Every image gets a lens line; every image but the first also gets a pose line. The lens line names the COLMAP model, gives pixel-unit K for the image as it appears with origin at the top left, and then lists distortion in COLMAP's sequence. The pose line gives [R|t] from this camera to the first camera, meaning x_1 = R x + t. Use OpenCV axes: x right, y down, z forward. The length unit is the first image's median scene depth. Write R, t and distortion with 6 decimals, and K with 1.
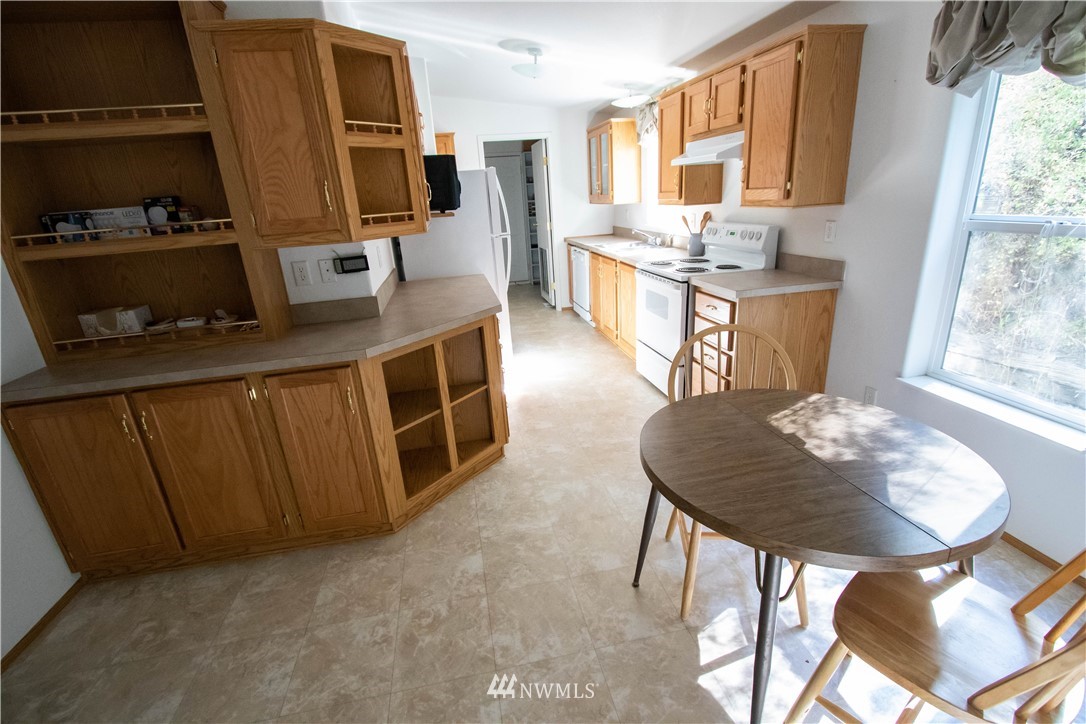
lens RADIAL K [[494.0, 0, 539.9], [0, 494.0, 364.4], [0, 0, 1]] dist [-0.021378, 0.001417]
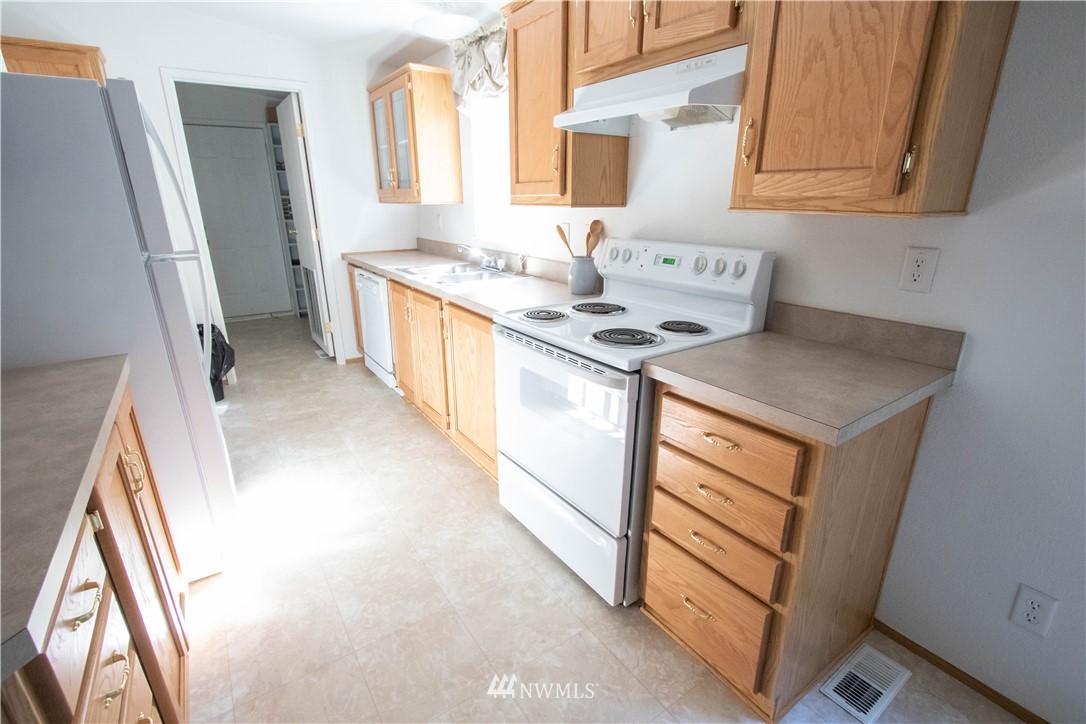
lens RADIAL K [[494.0, 0, 539.9], [0, 494.0, 364.4], [0, 0, 1]] dist [-0.021378, 0.001417]
pose [[0.913148, -0.070078, 0.401560, 0.026394], [0.077925, 0.996954, -0.003218, -0.134510], [-0.400111, 0.034230, 0.915827, 0.466495]]
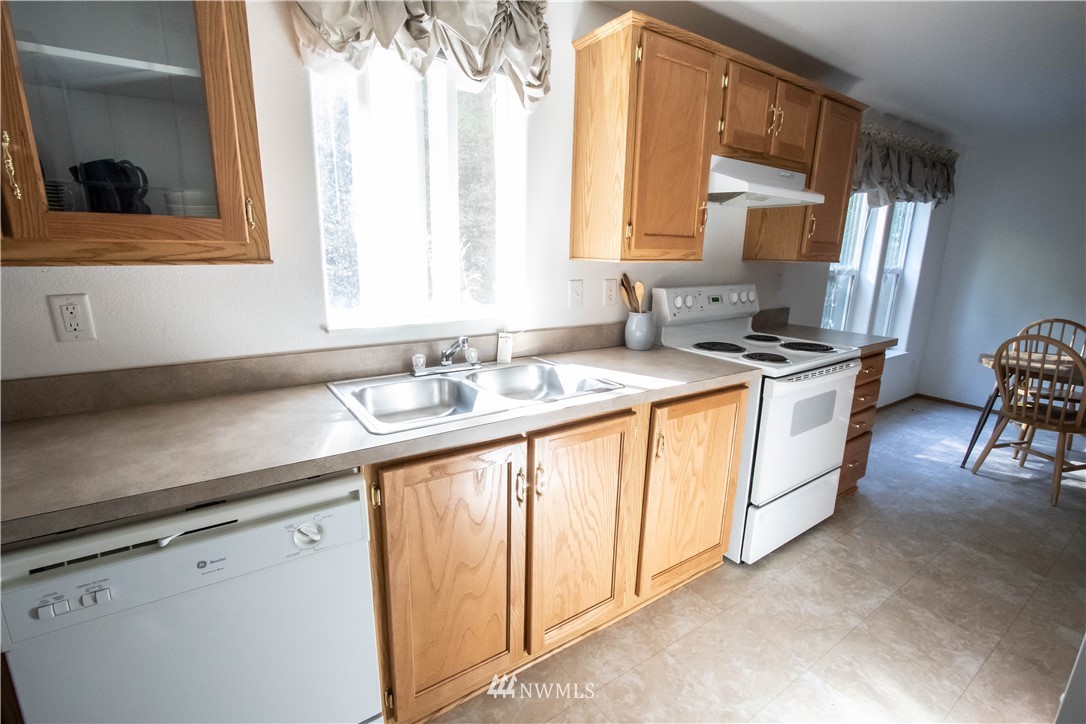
lens RADIAL K [[494.0, 0, 539.9], [0, 494.0, 364.4], [0, 0, 1]] dist [-0.021378, 0.001417]
pose [[-0.397665, -0.150818, 0.905050, -0.152888], [0.310658, 0.906007, 0.287475, -0.393709], [-0.863339, 0.395480, -0.313435, 1.249125]]
